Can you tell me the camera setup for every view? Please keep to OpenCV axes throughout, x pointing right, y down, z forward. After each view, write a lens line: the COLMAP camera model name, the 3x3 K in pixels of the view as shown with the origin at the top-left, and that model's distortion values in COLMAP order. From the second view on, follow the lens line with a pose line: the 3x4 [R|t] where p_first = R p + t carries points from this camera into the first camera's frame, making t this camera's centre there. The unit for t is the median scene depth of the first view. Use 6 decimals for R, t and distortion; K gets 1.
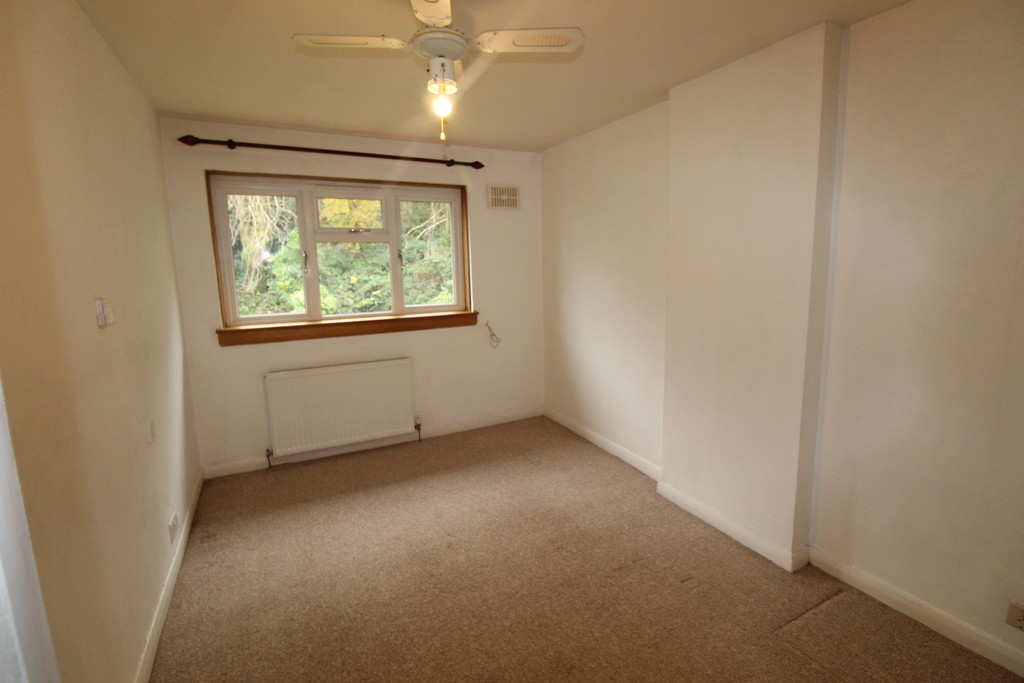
lens RADIAL K [[471.4, 0, 518.4], [0, 471.4, 331.1], [0, 0, 1]] dist [-0.002511, -0.013293]
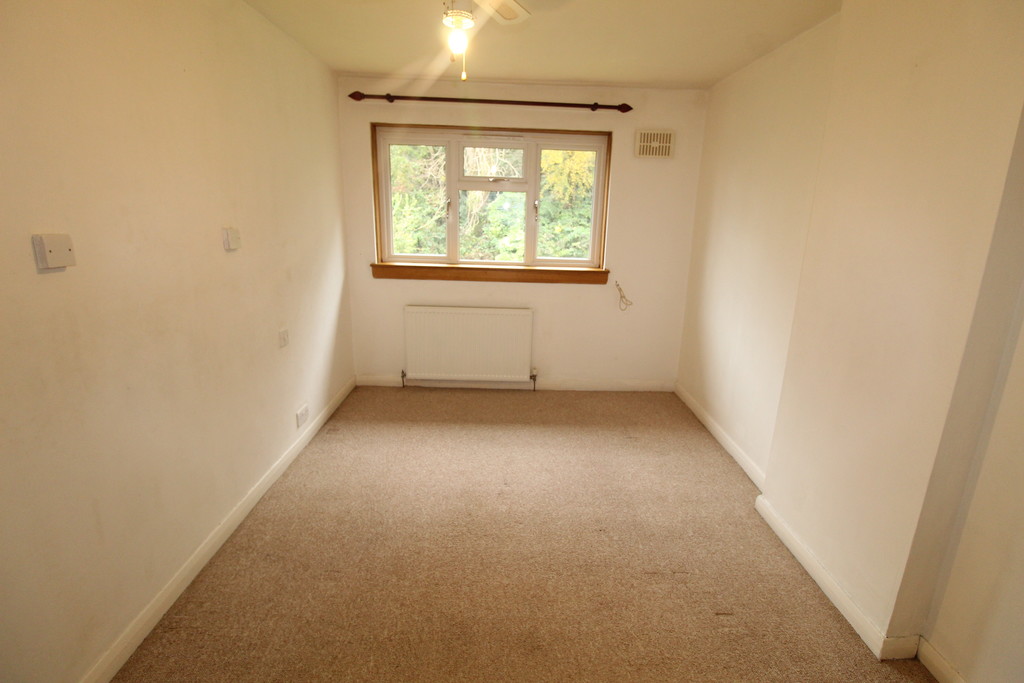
lens RADIAL K [[471.4, 0, 518.4], [0, 471.4, 331.1], [0, 0, 1]] dist [-0.002511, -0.013293]
pose [[0.896549, 0.150589, -0.416561, 0.175923], [-0.110428, 0.986730, 0.119038, -0.014520], [0.428959, -0.060724, 0.901281, 0.072589]]
